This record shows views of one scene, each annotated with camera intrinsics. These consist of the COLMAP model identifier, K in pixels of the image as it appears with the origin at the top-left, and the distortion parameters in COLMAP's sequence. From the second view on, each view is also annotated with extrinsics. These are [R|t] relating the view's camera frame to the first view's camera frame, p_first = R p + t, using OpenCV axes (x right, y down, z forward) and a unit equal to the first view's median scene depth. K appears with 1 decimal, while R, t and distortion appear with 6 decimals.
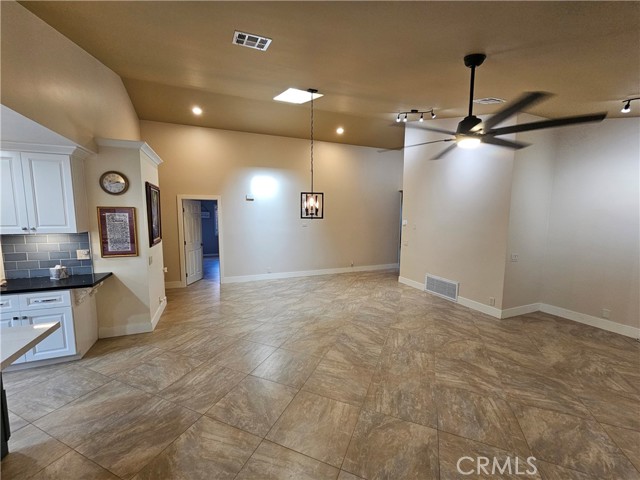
lens RADIAL K [[262.3, 0, 317.8], [0, 262.3, 243.1], [0, 0, 1]] dist [-0.003310, 0.002428]
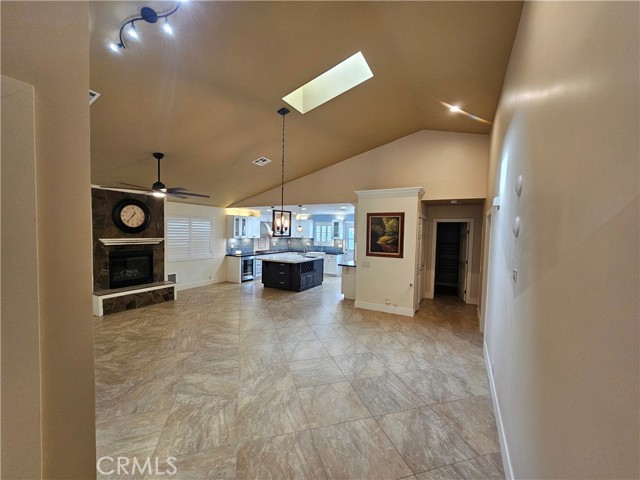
lens RADIAL K [[262.3, 0, 317.8], [0, 262.3, 243.1], [0, 0, 1]] dist [-0.003310, 0.002428]
pose [[-0.776036, 0.007401, -0.630645, 0.534202], [-0.091053, 0.988141, 0.123642, -0.219626], [0.624081, 0.153373, -0.766159, 1.985905]]
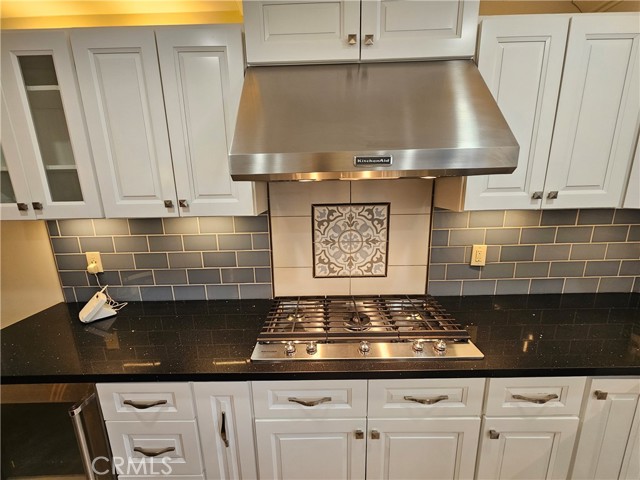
lens RADIAL K [[262.3, 0, 317.8], [0, 262.3, 243.1], [0, 0, 1]] dist [-0.003310, 0.002428]
pose [[-0.923357, -0.067840, 0.377903, -0.817849], [0.058846, 0.947632, 0.313897, 0.032194], [-0.379407, 0.312077, -0.871010, -0.052765]]
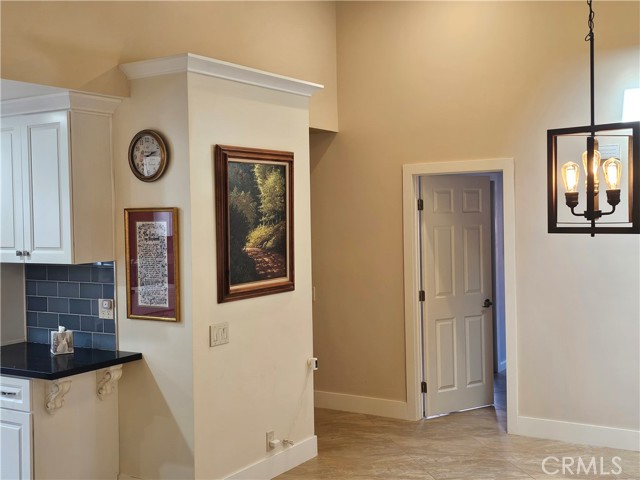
lens RADIAL K [[777.5, 0, 330.6], [0, 777.5, 230.5], [0, 0, 1]] dist [0.121405, -0.020639]
pose [[0.582665, -0.001319, -0.812711, 0.450810], [-0.062808, 0.996935, -0.046648, -0.050710], [0.810282, 0.078225, 0.580796, 0.426045]]
